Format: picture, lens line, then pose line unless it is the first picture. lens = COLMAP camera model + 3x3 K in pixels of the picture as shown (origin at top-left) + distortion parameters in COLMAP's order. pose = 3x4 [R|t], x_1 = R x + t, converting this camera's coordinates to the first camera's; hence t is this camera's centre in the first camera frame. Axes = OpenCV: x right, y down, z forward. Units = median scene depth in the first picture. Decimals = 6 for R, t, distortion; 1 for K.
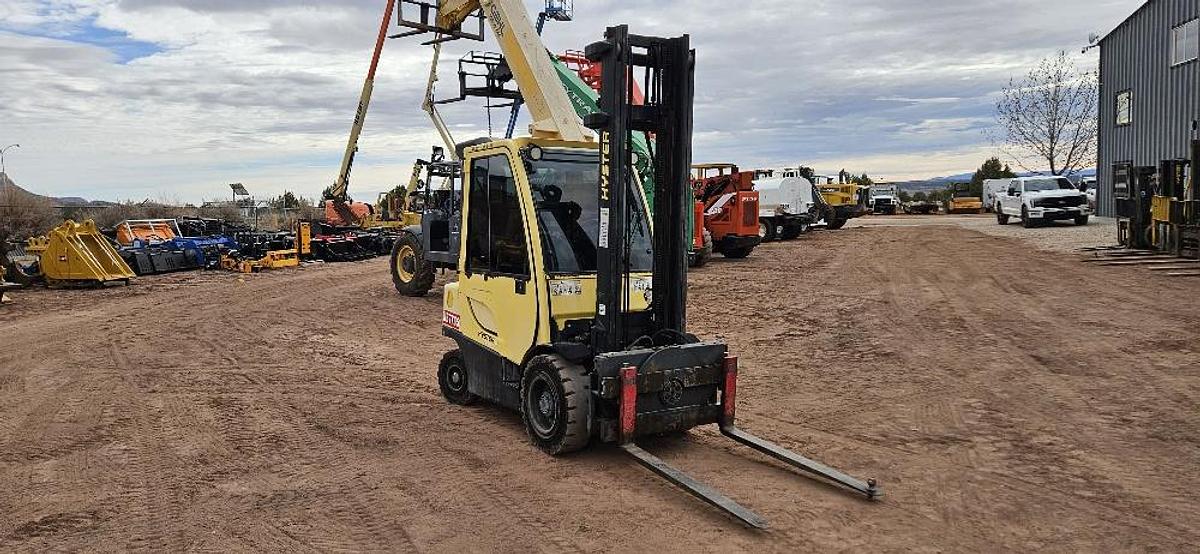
lens RADIAL K [[793.0, 0, 591.3], [0, 793.0, 291.3], [0, 0, 1]] dist [0.081109, -0.062218]
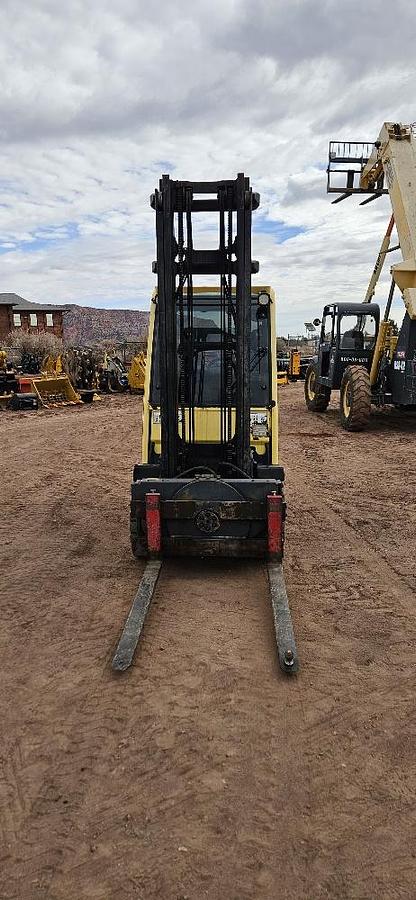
lens RADIAL K [[593.5, 0, 227.7], [0, 593.5, 447.8], [0, 0, 1]] dist [0.083953, -0.062675]
pose [[0.818279, 0.092542, -0.567323, 0.100244], [-0.047608, 0.994476, 0.093552, -0.008658], [0.572847, -0.049542, 0.818164, 0.063172]]
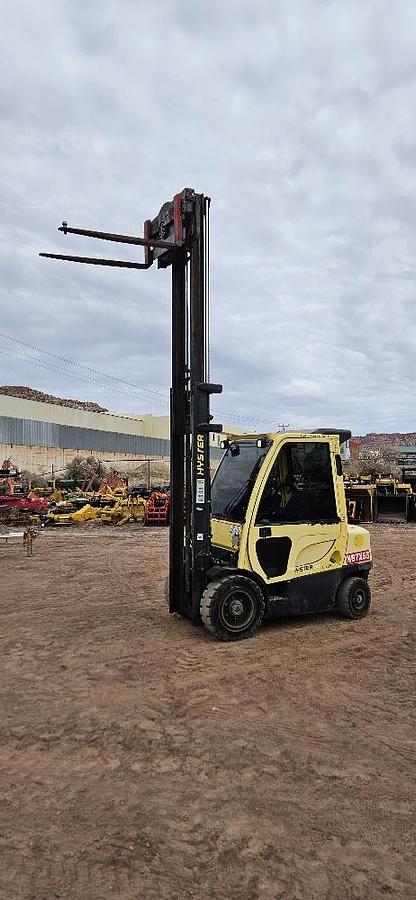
lens RADIAL K [[594.7, 0, 208.0], [0, 594.7, 450.0], [0, 0, 1]] dist [0.081109, -0.062218]
pose [[-0.113557, -0.013133, -0.993445, 0.231686], [-0.082370, 0.996595, -0.003760, -0.029621], [0.990111, 0.081403, -0.114252, 0.211467]]
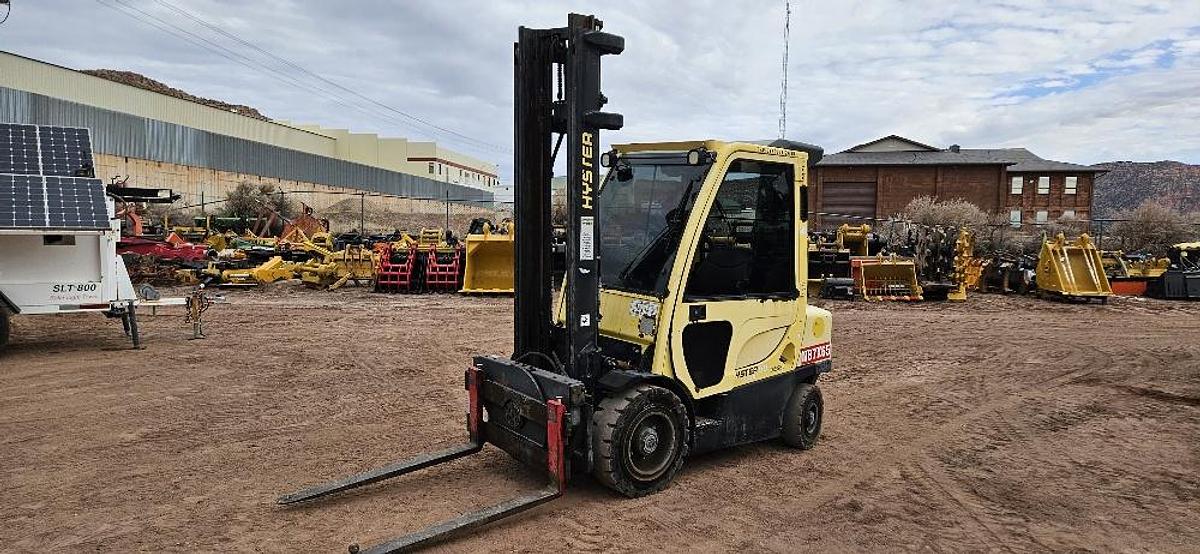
lens RADIAL K [[795.6, 0, 609.5], [0, 795.6, 296.8], [0, 0, 1]] dist [0.078415, -0.065015]
pose [[0.112071, 0.115292, -0.986989, 0.177268], [-0.131174, 0.986271, 0.100313, -0.020157], [0.985004, 0.118225, 0.125656, 0.170235]]
